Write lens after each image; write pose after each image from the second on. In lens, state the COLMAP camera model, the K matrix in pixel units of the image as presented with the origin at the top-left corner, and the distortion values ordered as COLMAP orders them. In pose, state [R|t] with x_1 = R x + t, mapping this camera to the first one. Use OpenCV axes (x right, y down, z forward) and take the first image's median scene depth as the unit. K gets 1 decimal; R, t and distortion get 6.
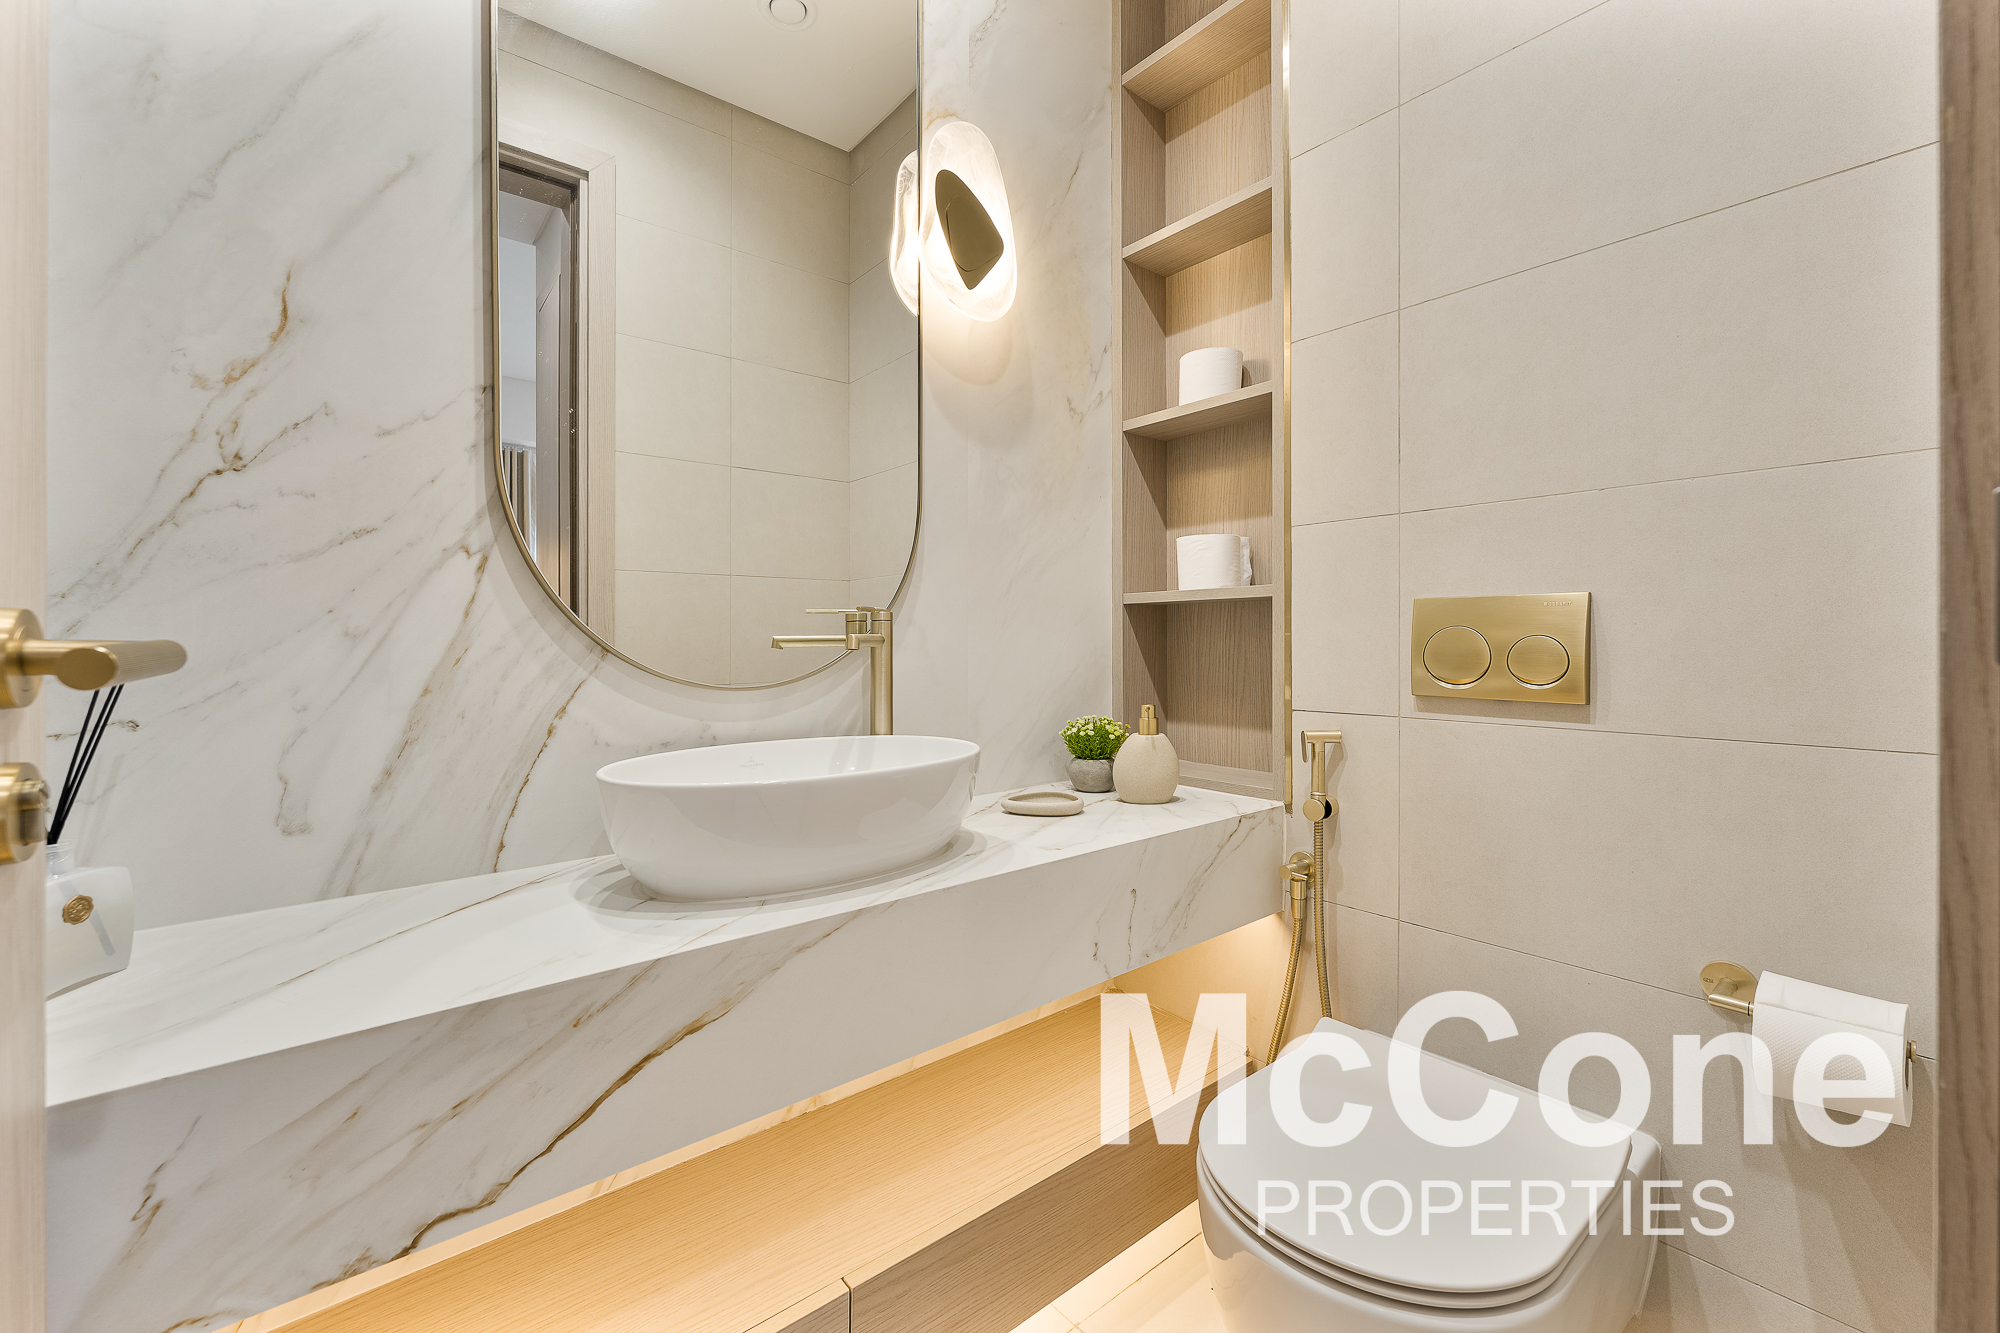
lens RADIAL K [[813.1, 0, 998.8], [0, 813.1, 652.9], [0, 0, 1]] dist [0.000830, -0.000991]
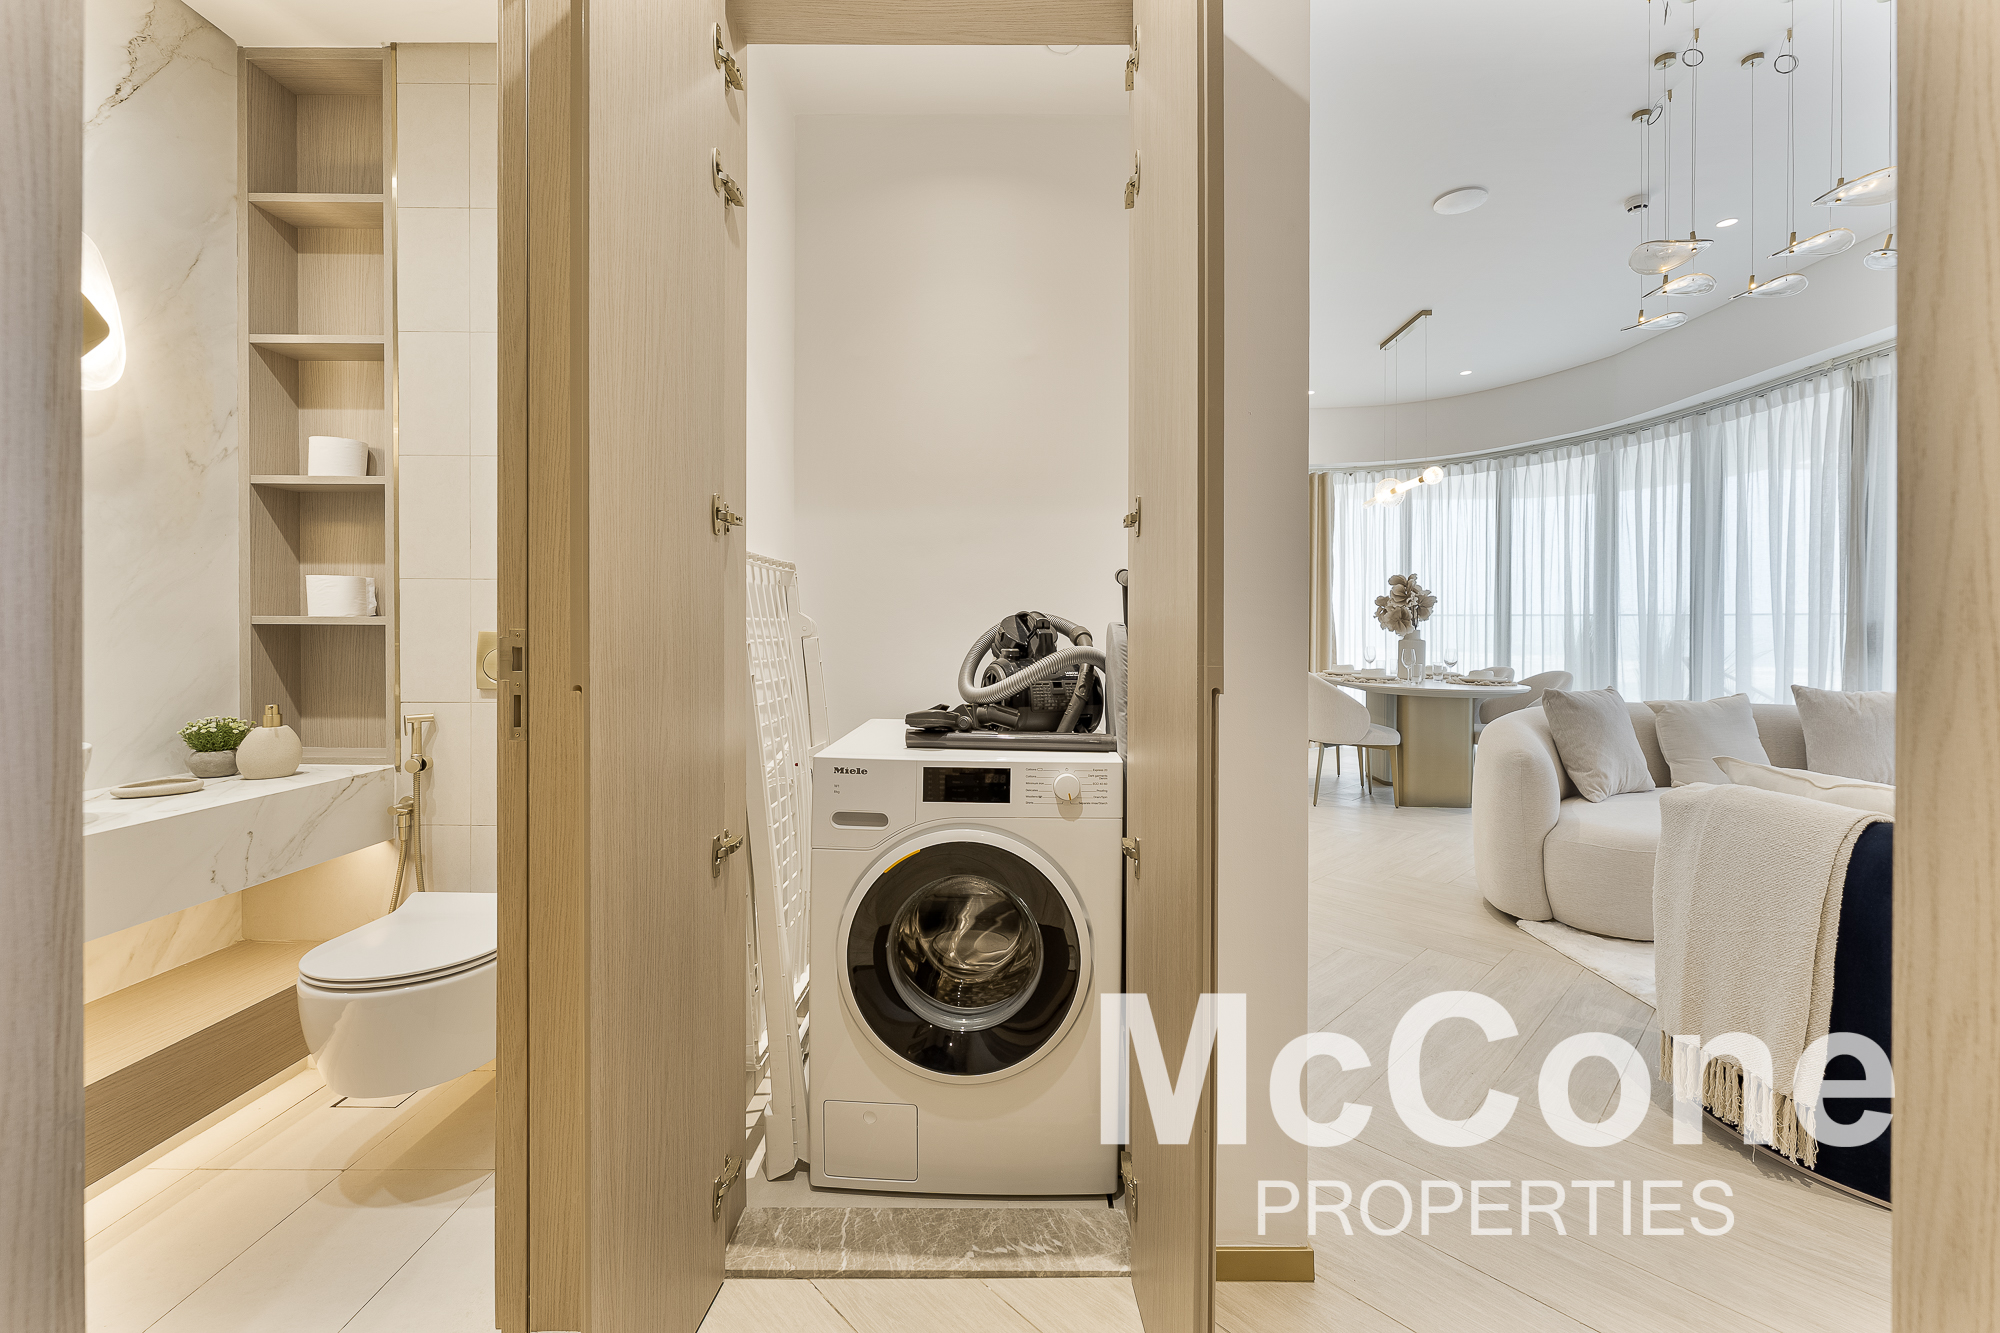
lens RADIAL K [[813.1, 0, 1008.6], [0, 813.1, 639.1], [0, 0, 1]] dist [0.000830, -0.000991]
pose [[0.645357, -0.002846, 0.763876, -0.053248], [0.004164, 0.999991, 0.000208, -0.037905], [-0.763869, 0.003047, 0.645364, -0.755769]]
